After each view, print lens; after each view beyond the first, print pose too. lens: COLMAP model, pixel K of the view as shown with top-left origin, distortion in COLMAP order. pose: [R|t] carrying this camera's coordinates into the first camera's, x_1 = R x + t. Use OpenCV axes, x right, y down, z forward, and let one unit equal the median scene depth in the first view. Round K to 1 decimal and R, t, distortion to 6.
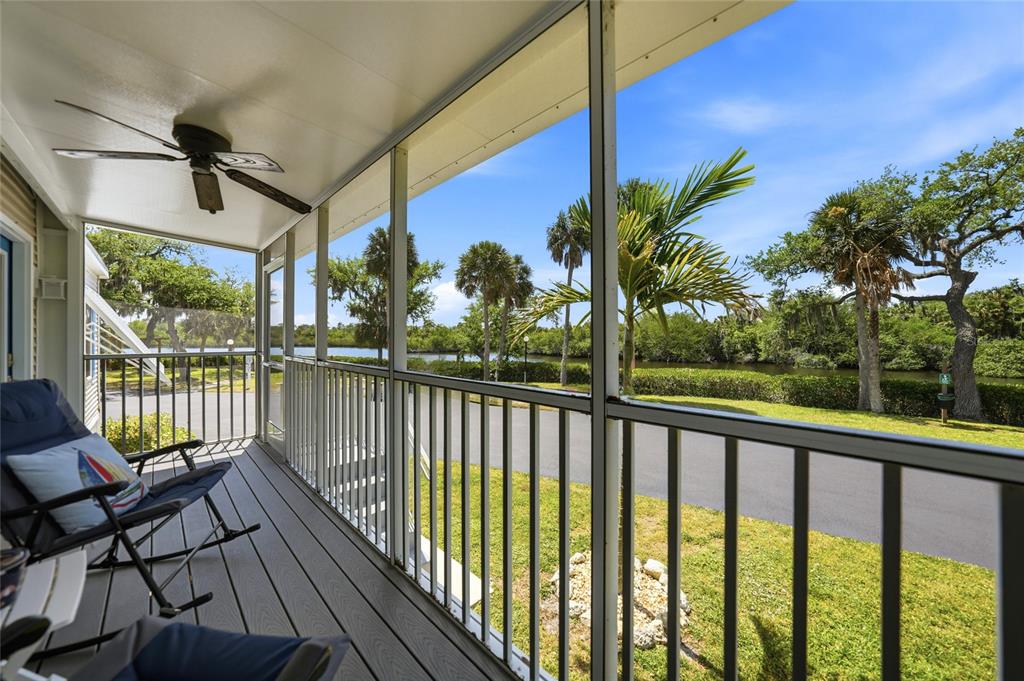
lens RADIAL K [[369.2, 0, 511.3], [0, 369.2, 333.0], [0, 0, 1]] dist [-0.011789, 0.003507]
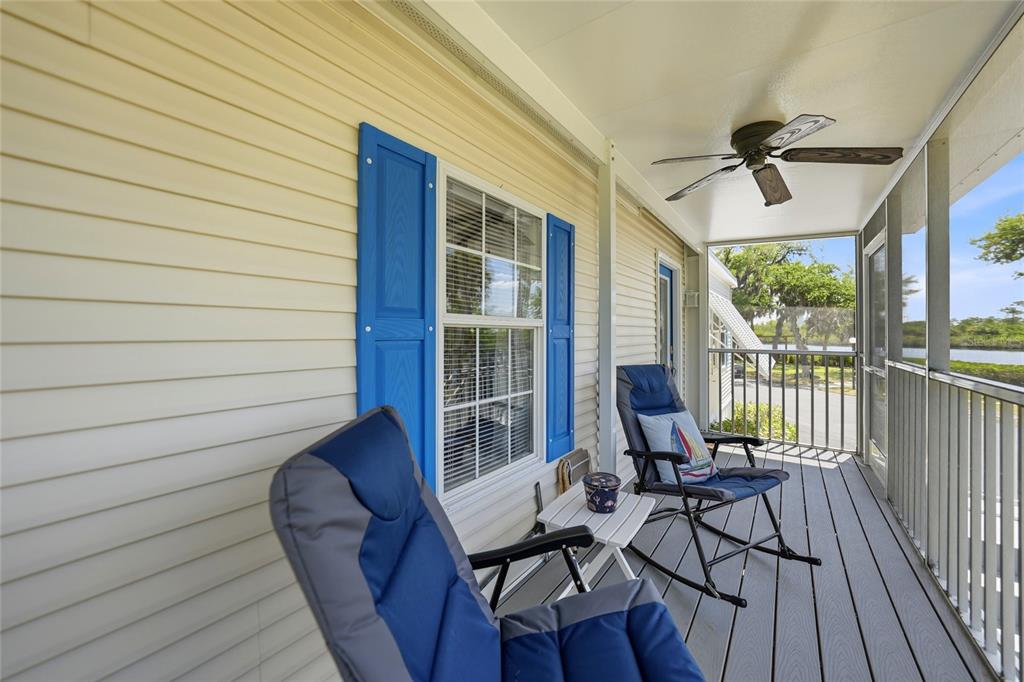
lens RADIAL K [[369.2, 0, 511.3], [0, 369.2, 333.5], [0, 0, 1]] dist [-0.011789, 0.003507]
pose [[0.148283, -0.000124, -0.988945, 0.019514], [0.007212, 0.999974, 0.000956, 0.000016], [0.988919, -0.007274, 0.148280, 0.115987]]
